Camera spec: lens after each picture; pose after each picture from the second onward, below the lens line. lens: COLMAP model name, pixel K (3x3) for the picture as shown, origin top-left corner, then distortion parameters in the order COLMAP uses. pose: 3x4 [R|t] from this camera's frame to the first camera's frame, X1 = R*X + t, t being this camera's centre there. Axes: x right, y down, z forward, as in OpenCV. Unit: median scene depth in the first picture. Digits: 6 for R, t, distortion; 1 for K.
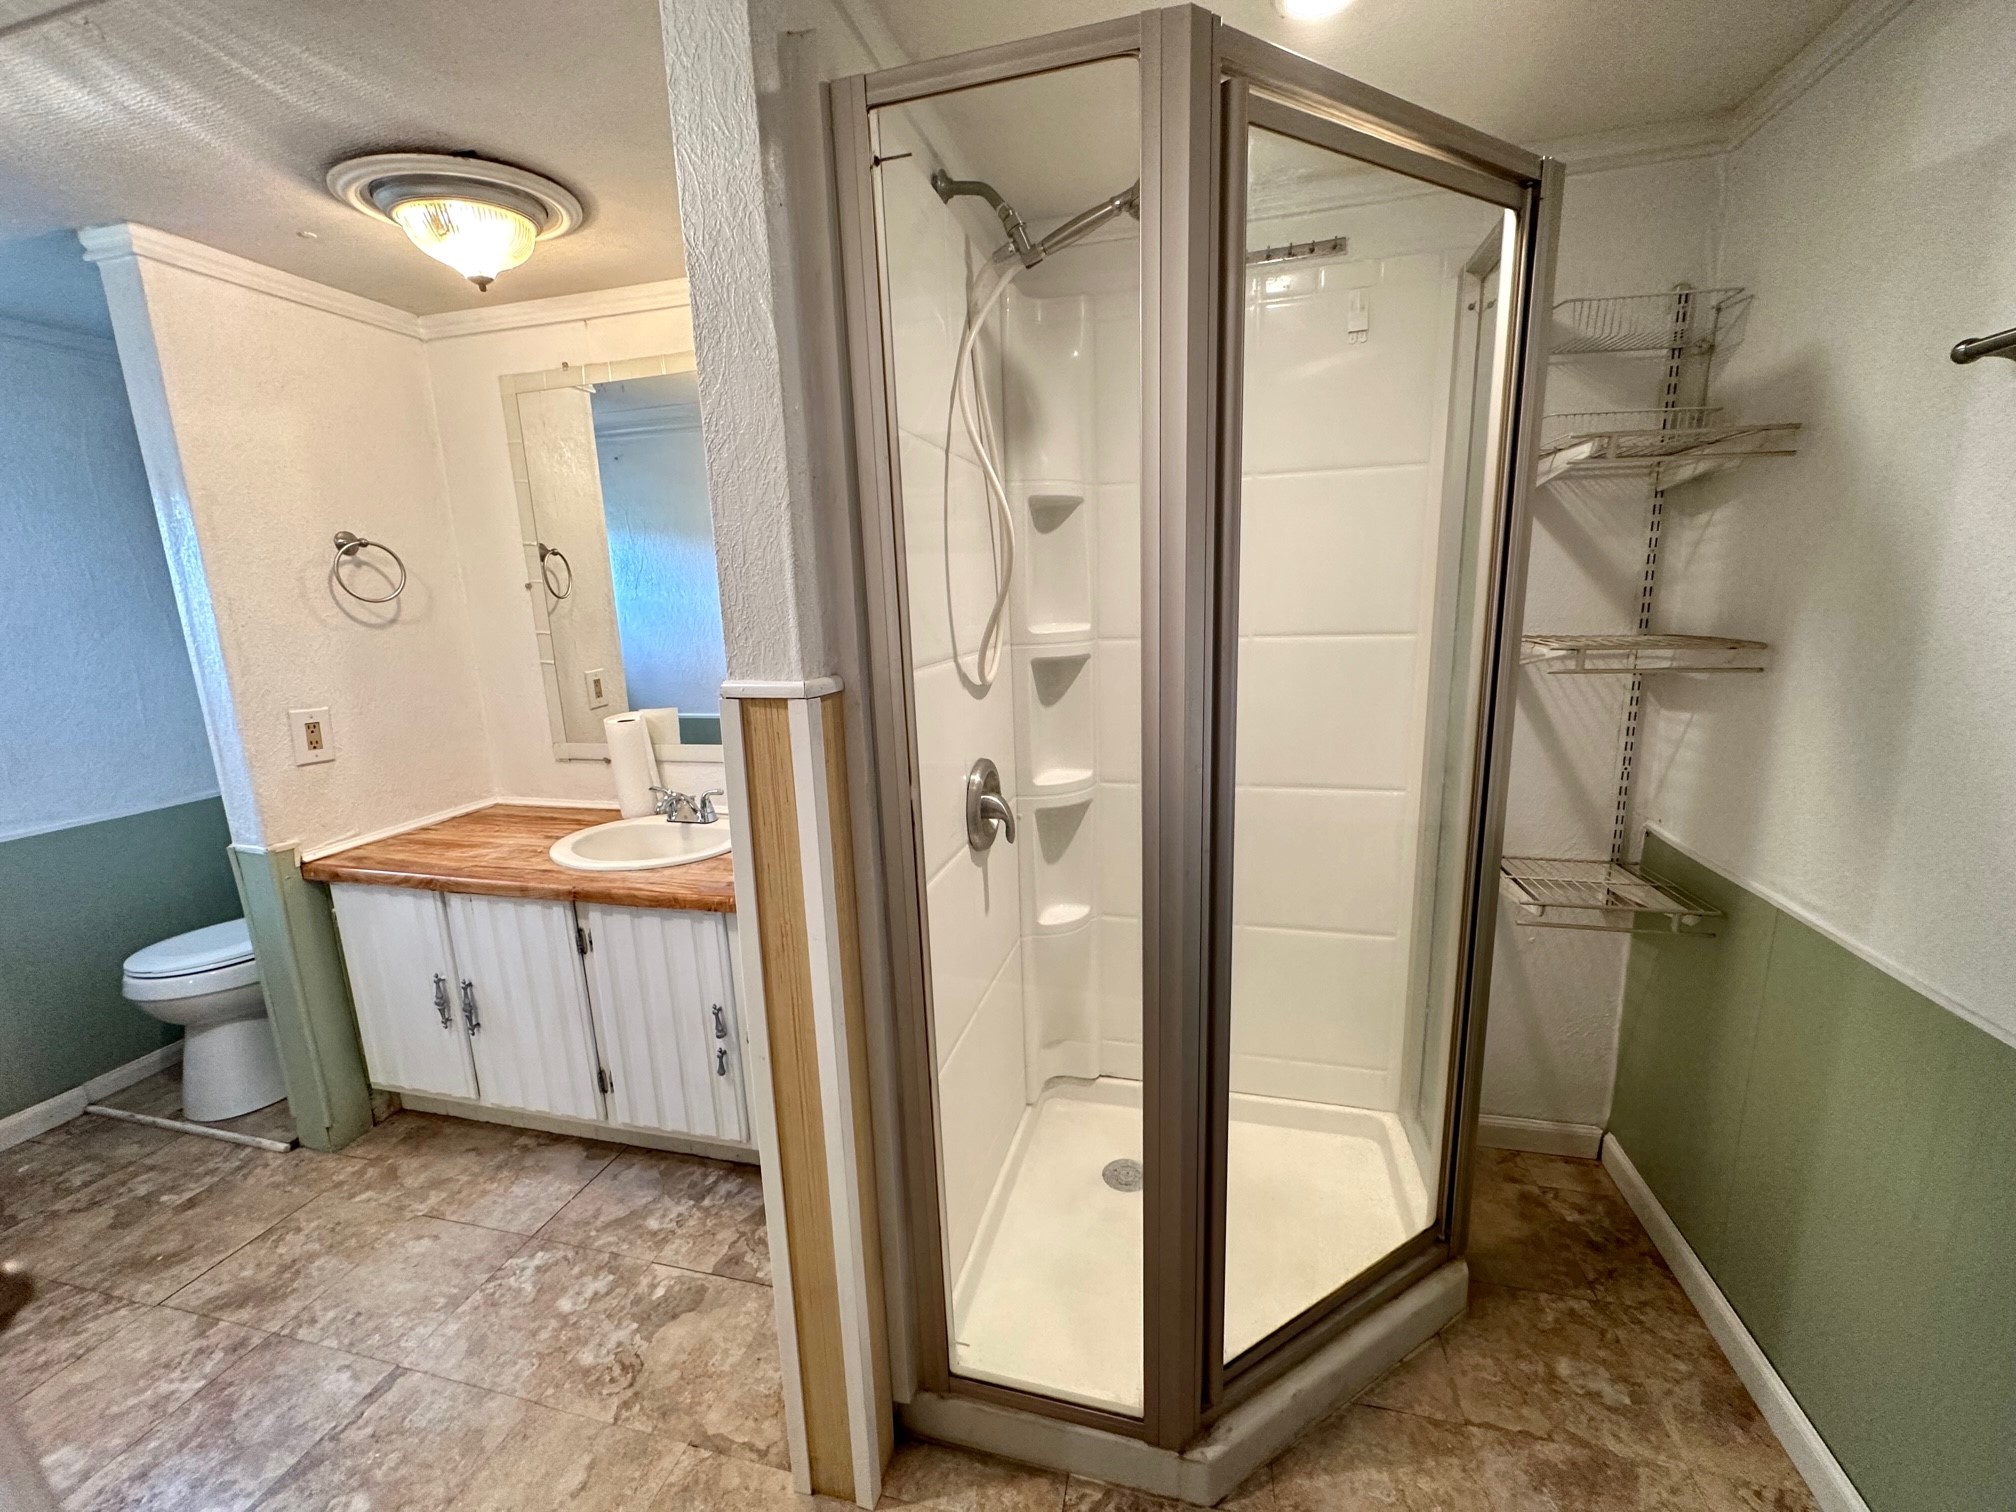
lens RADIAL K [[805.4, 0, 1009.3], [0, 805.4, 754.2], [0, 0, 1]] dist [-0.002671, 0.000803]
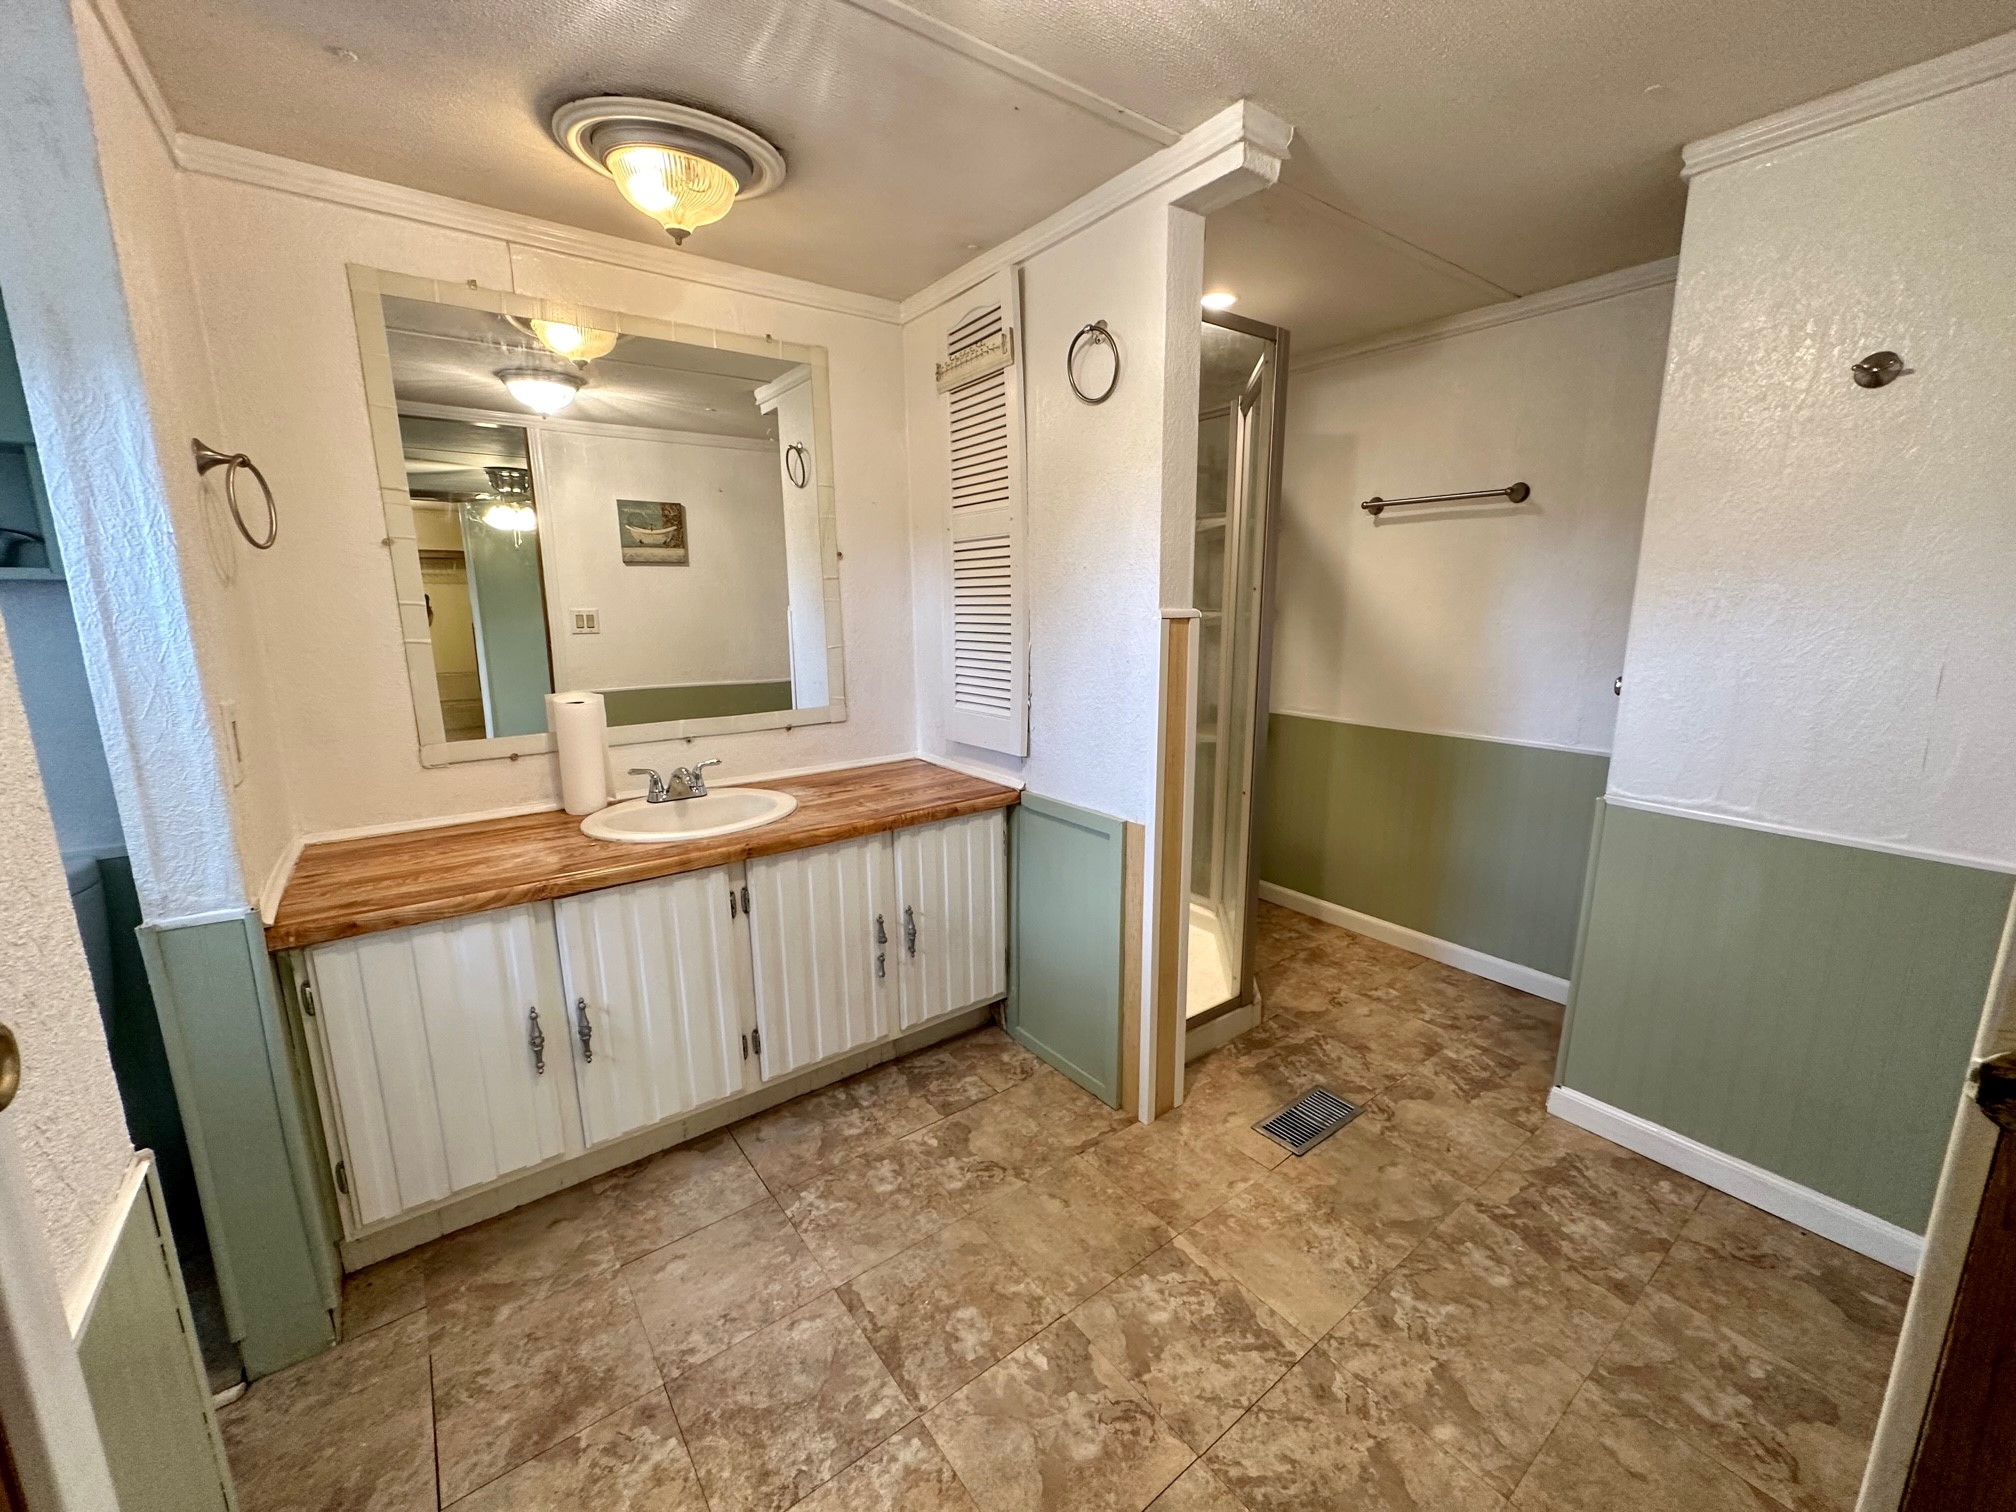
lens RADIAL K [[805.4, 0, 1010.3], [0, 805.4, 754.3], [0, 0, 1]] dist [-0.002671, 0.000803]
pose [[0.622248, -0.121897, 0.773271, -1.248923], [0.141499, 0.989045, 0.042047, 0.064354], [-0.769925, 0.083253, 0.632680, 0.106371]]
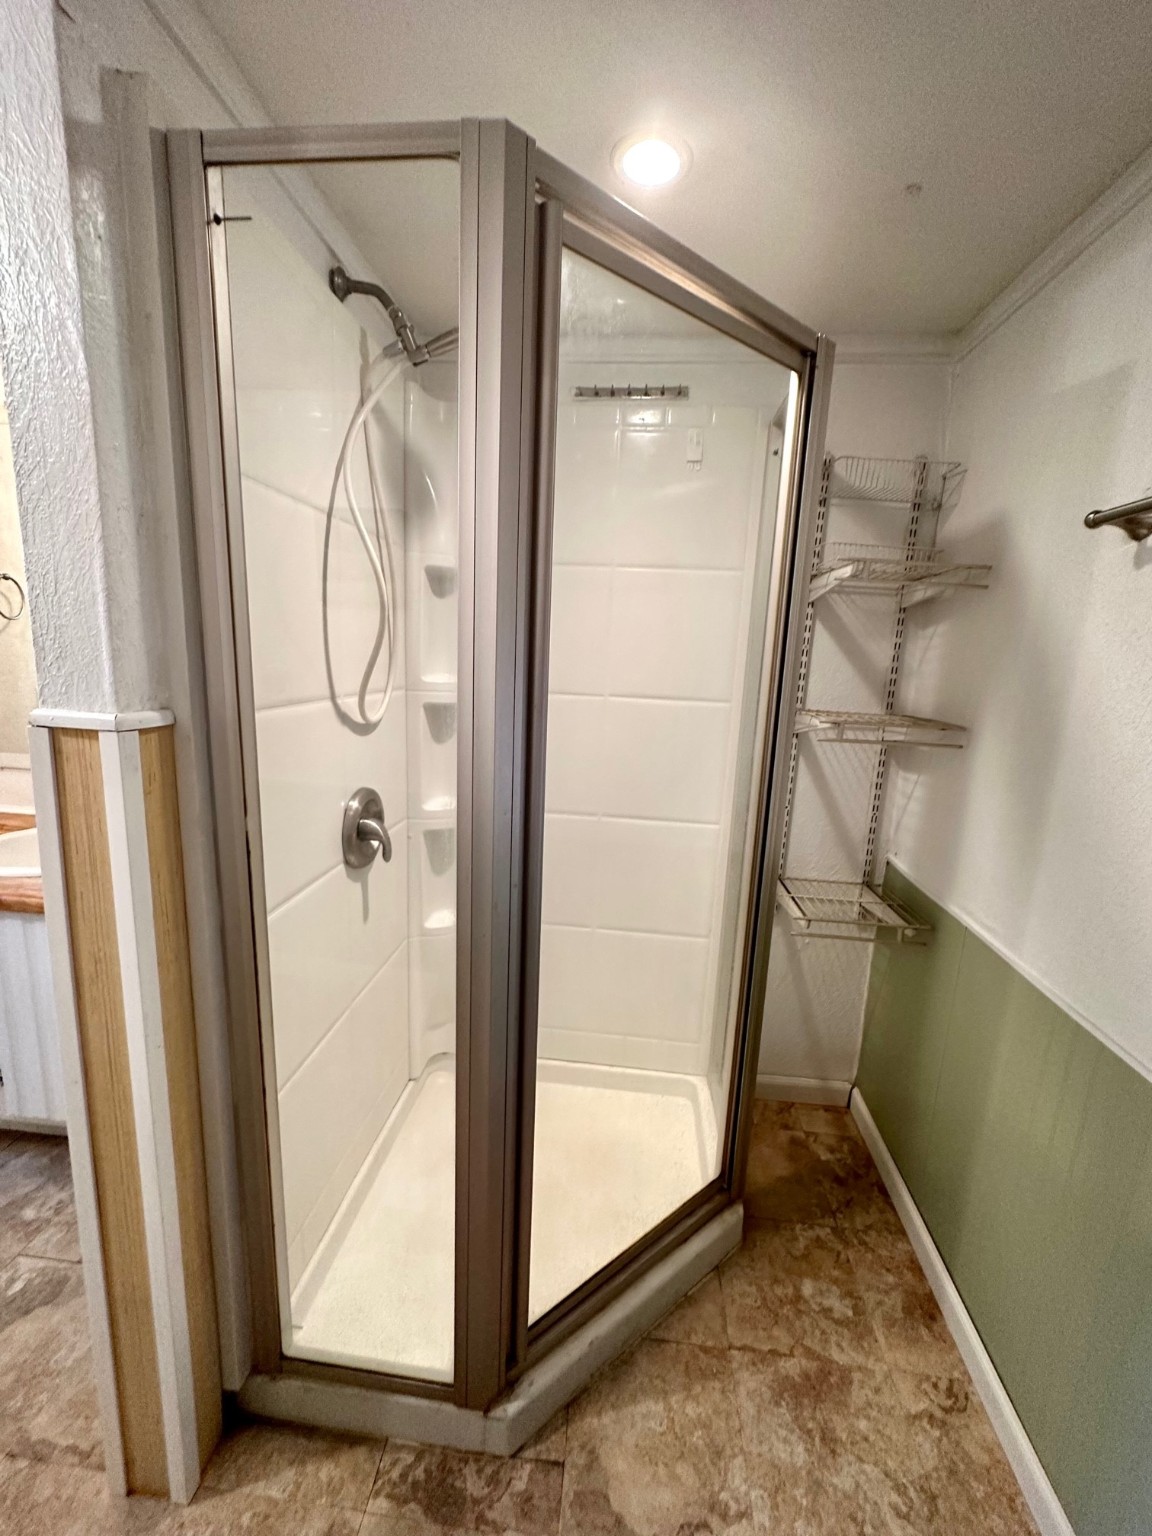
lens RADIAL K [[613.6, 0, 578.4], [0, 613.6, 765.6], [0, 0, 1]] dist [-0.002671, 0.000803]
pose [[0.984405, 0.046442, 0.169679, 0.117140], [-0.043978, 0.998866, -0.018252, -0.023300], [-0.170334, 0.010505, 0.985330, 0.089575]]
